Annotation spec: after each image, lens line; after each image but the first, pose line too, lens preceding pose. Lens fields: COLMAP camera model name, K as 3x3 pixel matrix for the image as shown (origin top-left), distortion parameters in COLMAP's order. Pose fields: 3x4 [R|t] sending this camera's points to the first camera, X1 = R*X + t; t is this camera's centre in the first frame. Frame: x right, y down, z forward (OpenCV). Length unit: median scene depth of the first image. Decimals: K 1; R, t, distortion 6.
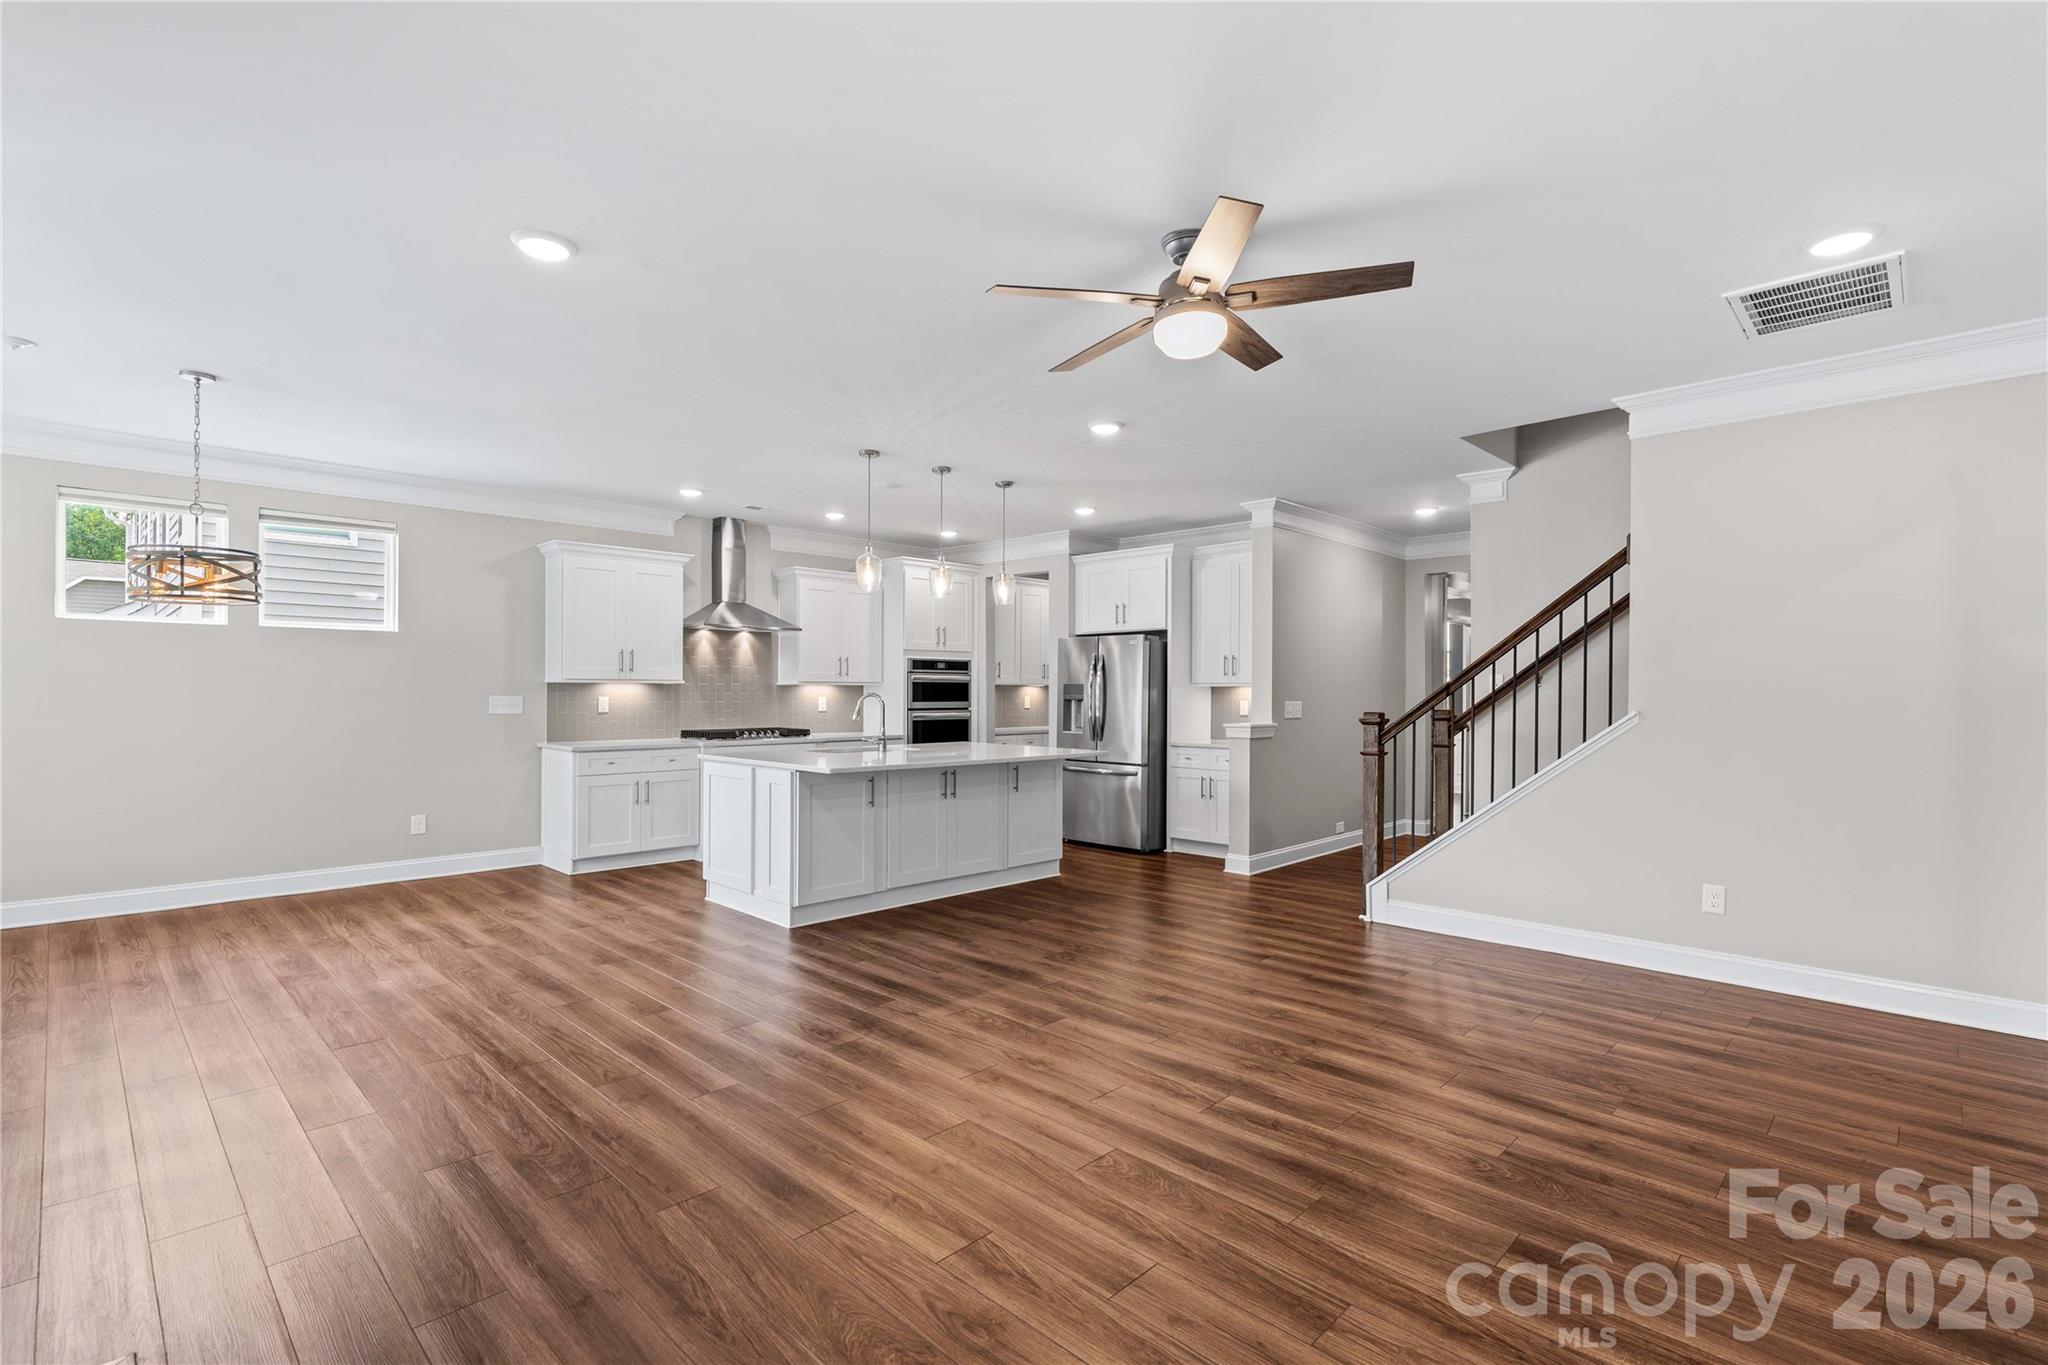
lens RADIAL K [[938.8, 0, 1029.7], [0, 938.8, 679.0], [0, 0, 1]] dist [-0.007544, 0.001868]
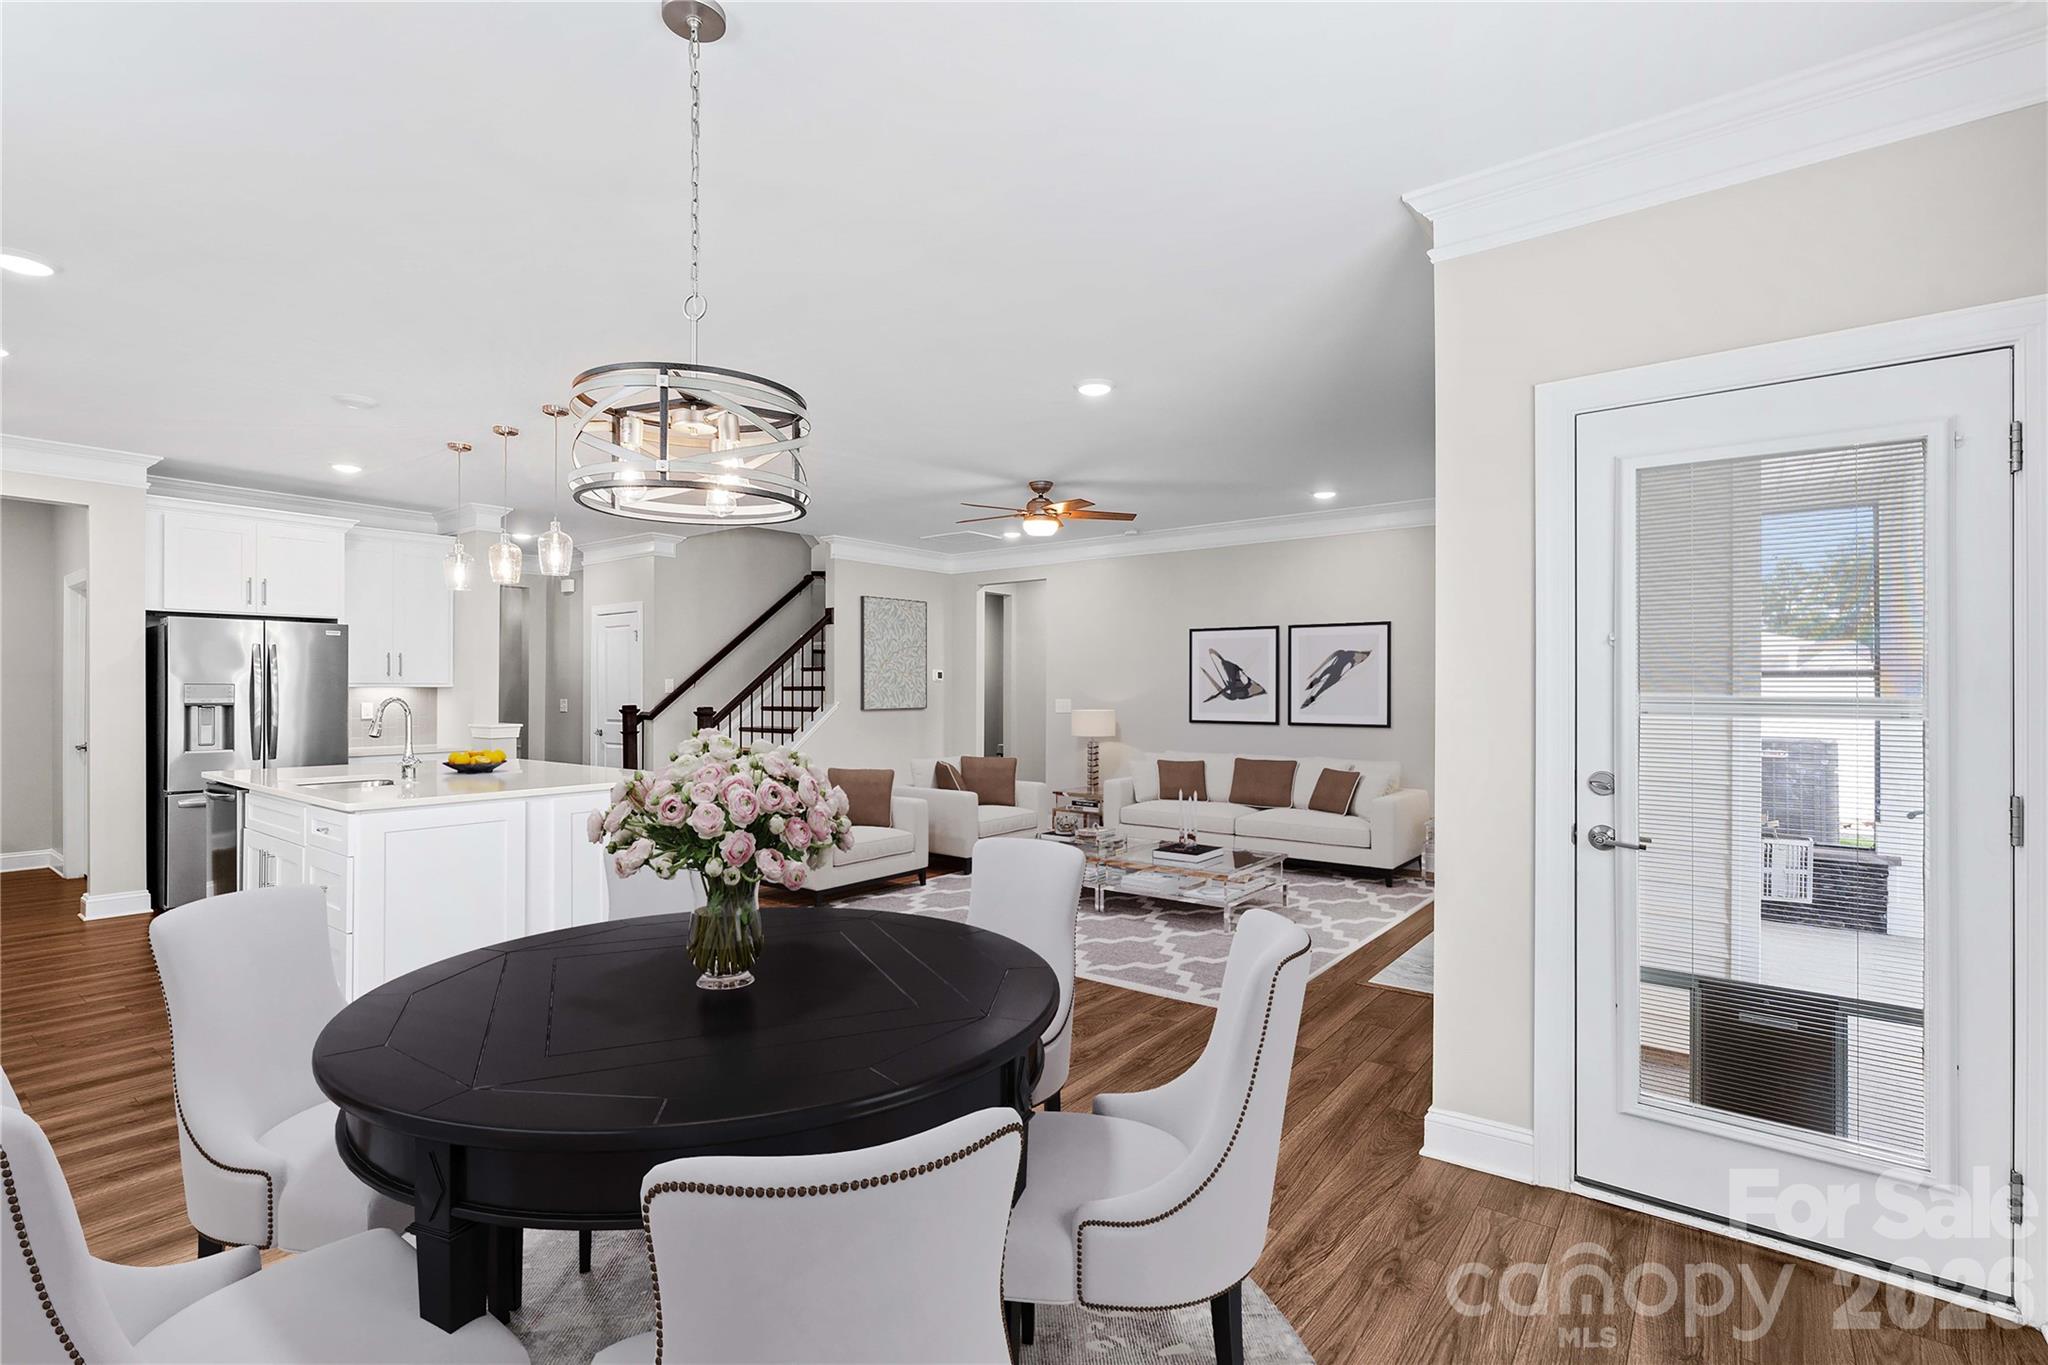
lens RADIAL K [[938.8, 0, 1029.6], [0, 938.8, 688.3], [0, 0, 1]] dist [-0.007544, 0.001868]
pose [[-0.103359, -0.002264, 0.994642, -0.791097], [-0.013265, 0.999912, 0.000897, 0.000785], [-0.994556, -0.013101, -0.103380, 0.496620]]
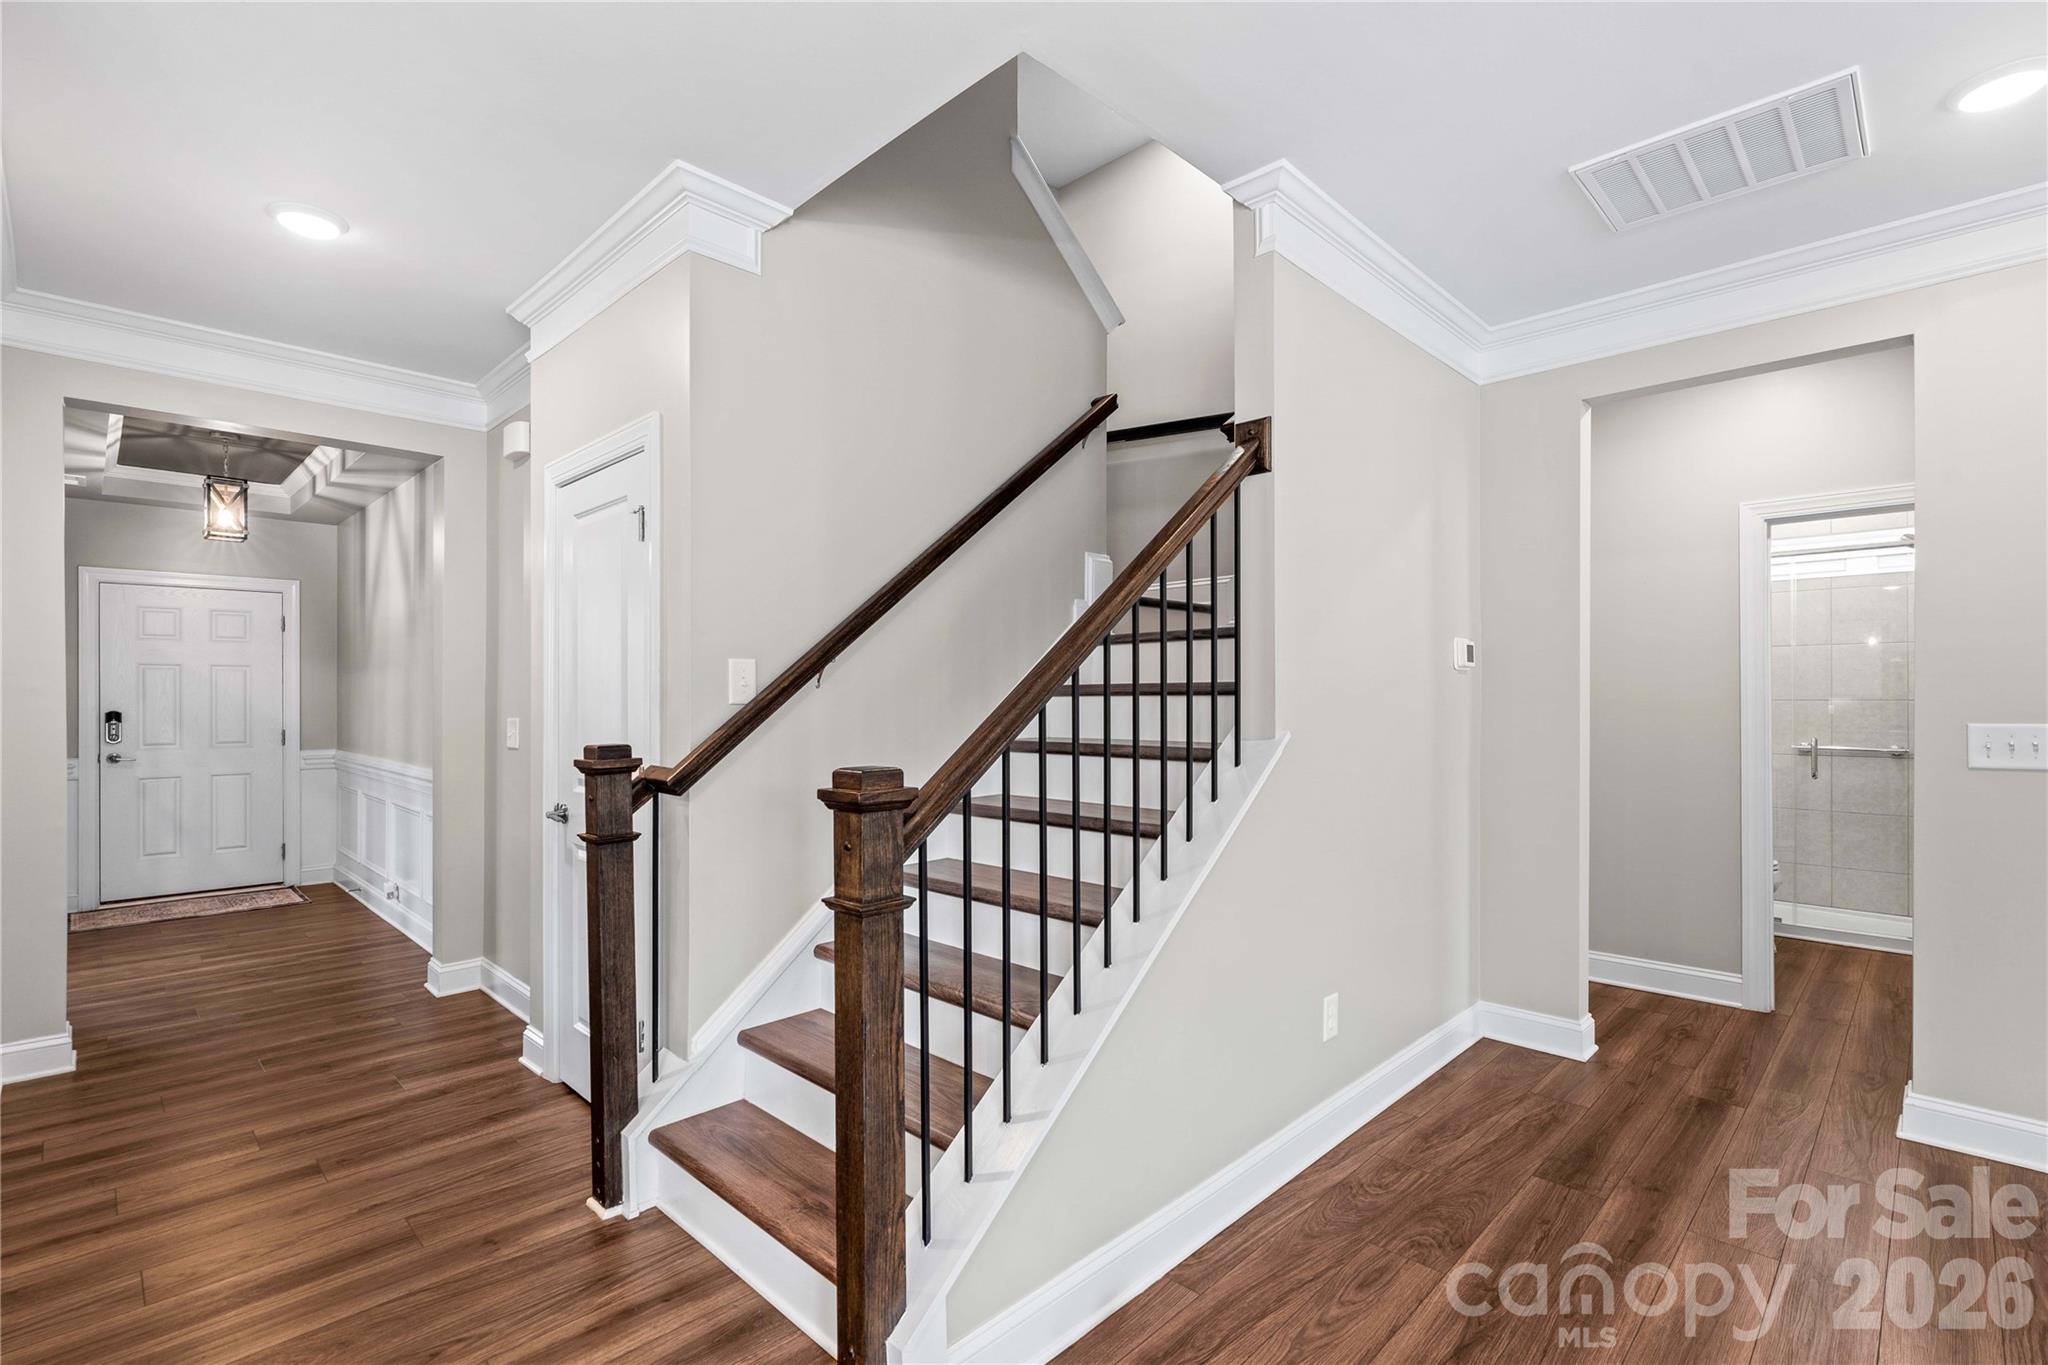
lens RADIAL K [[938.8, 0, 1024.1], [0, 938.8, 701.8], [0, 0, 1]] dist [-0.007544, 0.001868]
pose [[0.014152, -0.007555, 0.999871, 0.052564], [-0.010981, 0.999910, 0.007710, 0.008598], [-0.999840, -0.011088, 0.014067, 0.706572]]
